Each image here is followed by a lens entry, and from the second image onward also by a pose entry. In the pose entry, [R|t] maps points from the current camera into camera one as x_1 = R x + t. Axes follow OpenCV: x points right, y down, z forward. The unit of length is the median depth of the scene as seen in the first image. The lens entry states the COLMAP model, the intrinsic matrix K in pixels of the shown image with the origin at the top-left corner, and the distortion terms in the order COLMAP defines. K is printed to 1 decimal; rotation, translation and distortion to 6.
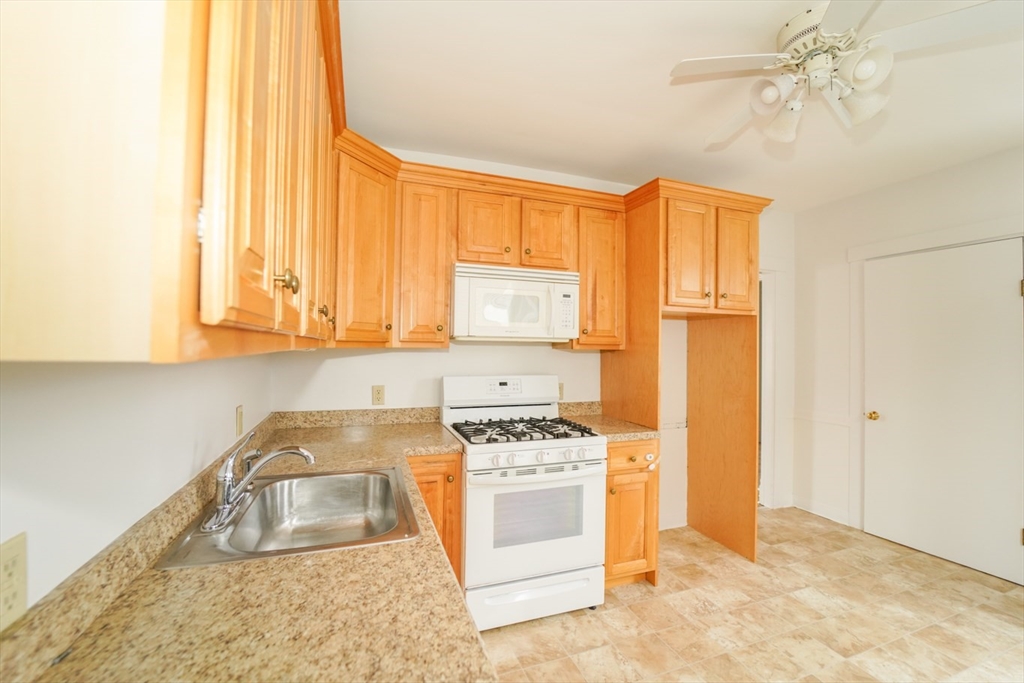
lens RADIAL K [[434.5, 0, 512.0], [0, 434.5, 341.5], [0, 0, 1]] dist [-0.022227, -0.000260]
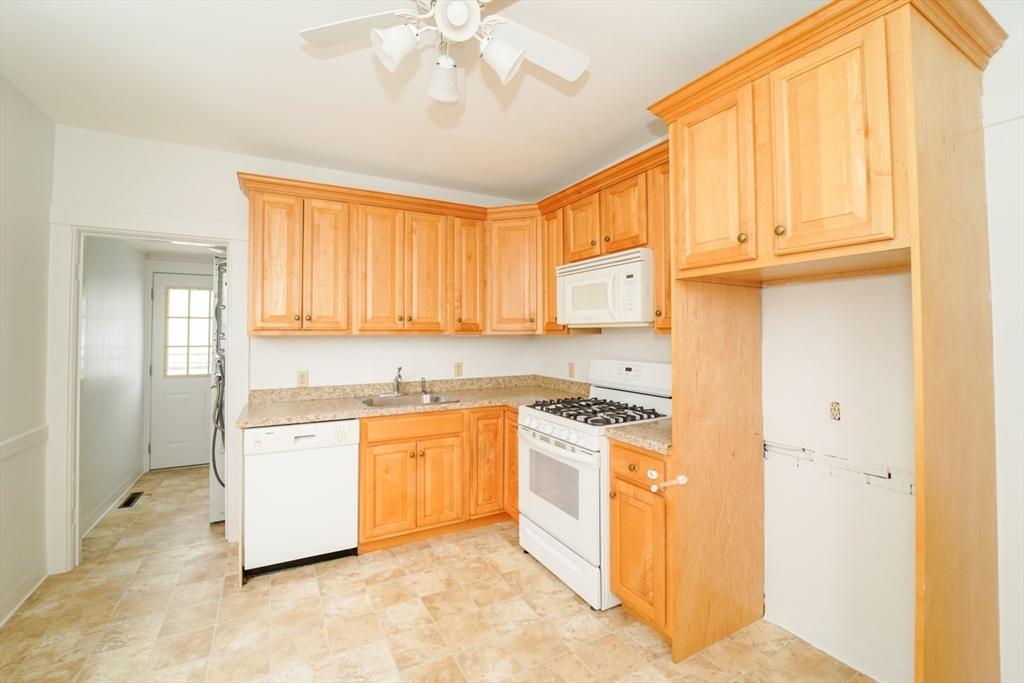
lens RADIAL K [[428.3, 0, 508.6], [0, 428.3, 327.5], [0, 0, 1]] dist [-0.023034, -0.000651]
pose [[0.149376, -0.028398, -0.988373, 1.072797], [0.013759, 0.999550, -0.026640, 0.026564], [0.988685, -0.009619, 0.149700, 0.669021]]
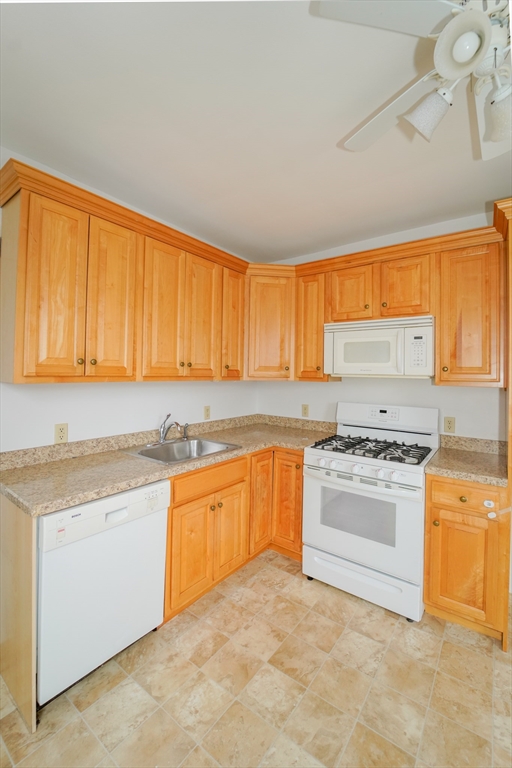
lens RADIAL K [[321.2, 0, 256.0], [0, 321.2, 370.1], [0, 0, 1]] dist [-0.023034, -0.000651]
pose [[0.546012, -0.010537, -0.837711, 0.643031], [-0.002134, 0.999900, -0.013968, -0.009692], [0.837774, 0.009415, 0.545935, 0.218306]]
